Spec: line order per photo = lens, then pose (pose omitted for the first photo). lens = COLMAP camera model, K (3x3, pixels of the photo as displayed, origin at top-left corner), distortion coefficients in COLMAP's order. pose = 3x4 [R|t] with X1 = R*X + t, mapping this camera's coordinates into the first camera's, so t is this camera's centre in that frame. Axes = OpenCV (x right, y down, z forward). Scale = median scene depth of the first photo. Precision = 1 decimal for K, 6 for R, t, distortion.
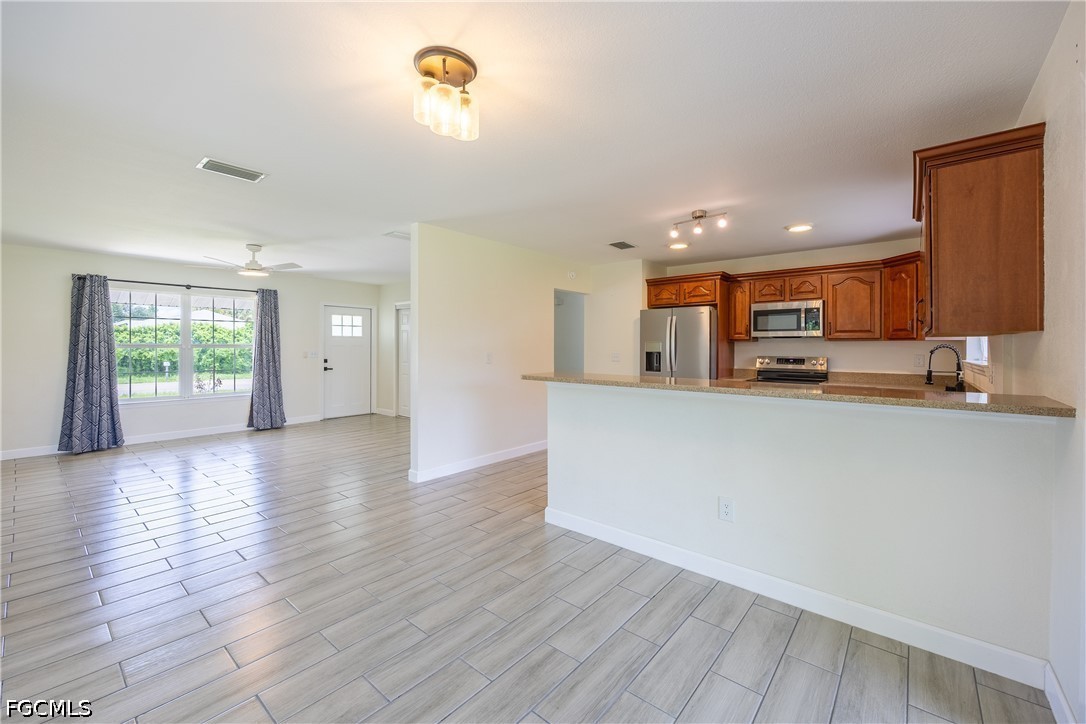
lens RADIAL K [[443.6, 0, 549.5], [0, 443.6, 357.2], [0, 0, 1]] dist [-0.001722, -0.000128]
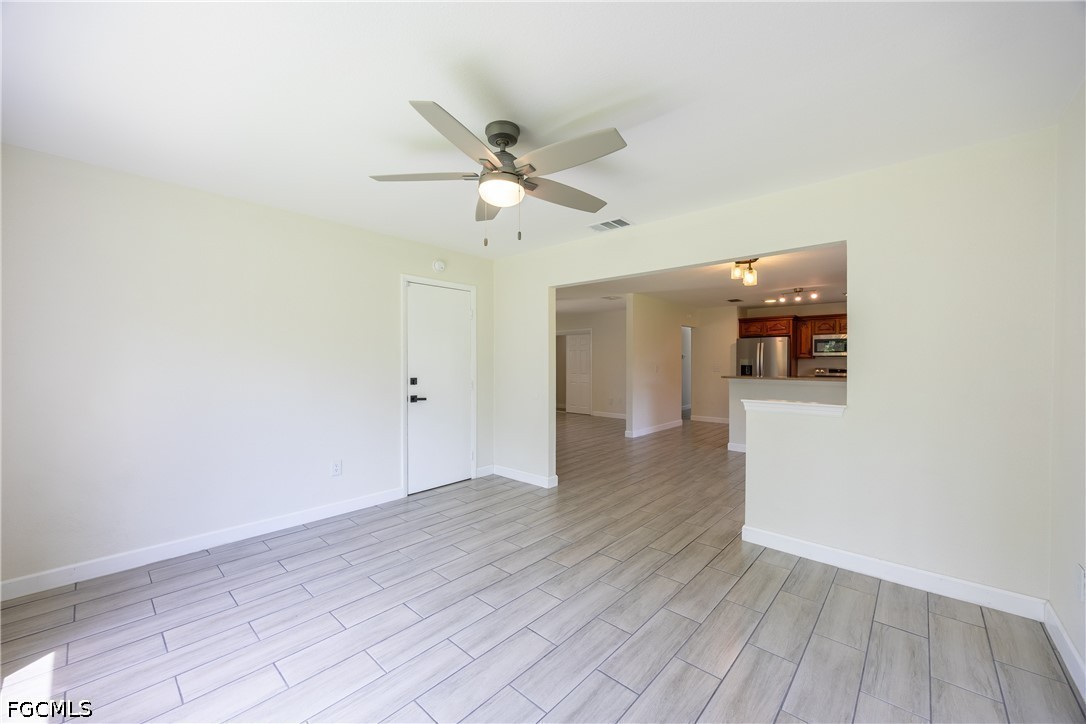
lens RADIAL K [[428.2, 0, 538.8], [0, 428.2, 355.7], [0, 0, 1]] dist [-0.001872, -0.000305]
pose [[0.998911, 0.001568, -0.046632, -0.458133], [-0.003319, 0.999292, -0.037485, 0.014338], [0.046541, 0.037599, 0.998209, -0.580234]]
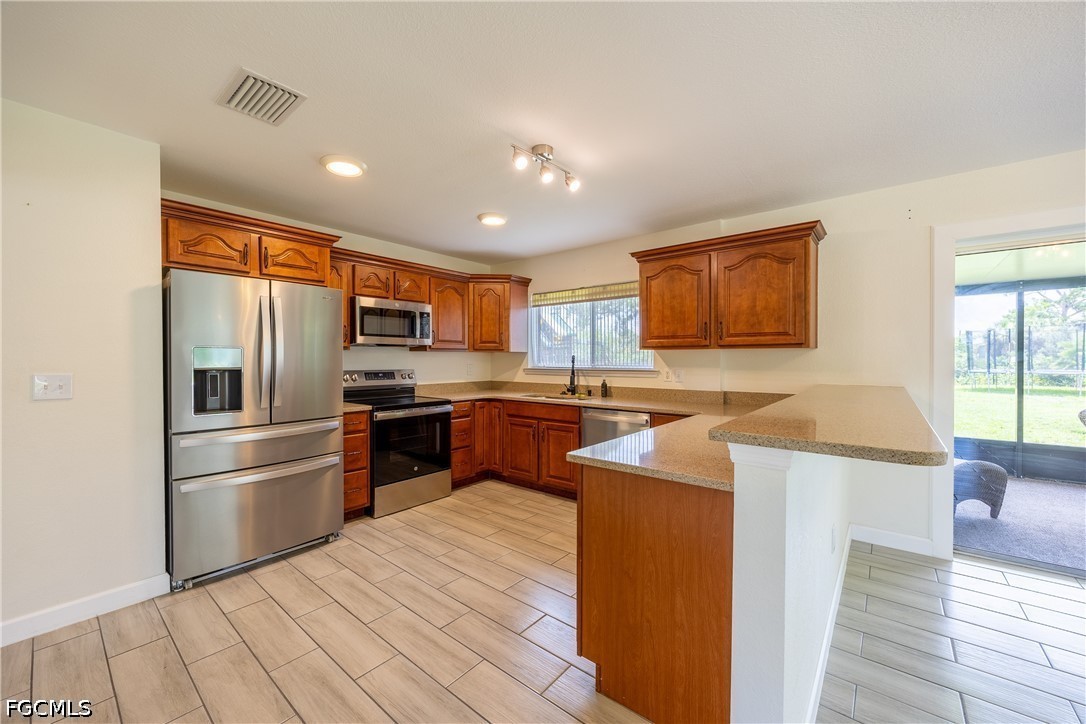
lens RADIAL K [[415.3, 0, 536.1], [0, 415.3, 360.8], [0, 0, 1]] dist [-0.000743, -0.000141]
pose [[-0.005578, -0.010248, 0.999932, -0.199809], [0.025802, 0.999613, 0.010388, -0.018323], [-0.999652, 0.025858, -0.005311, 0.729472]]
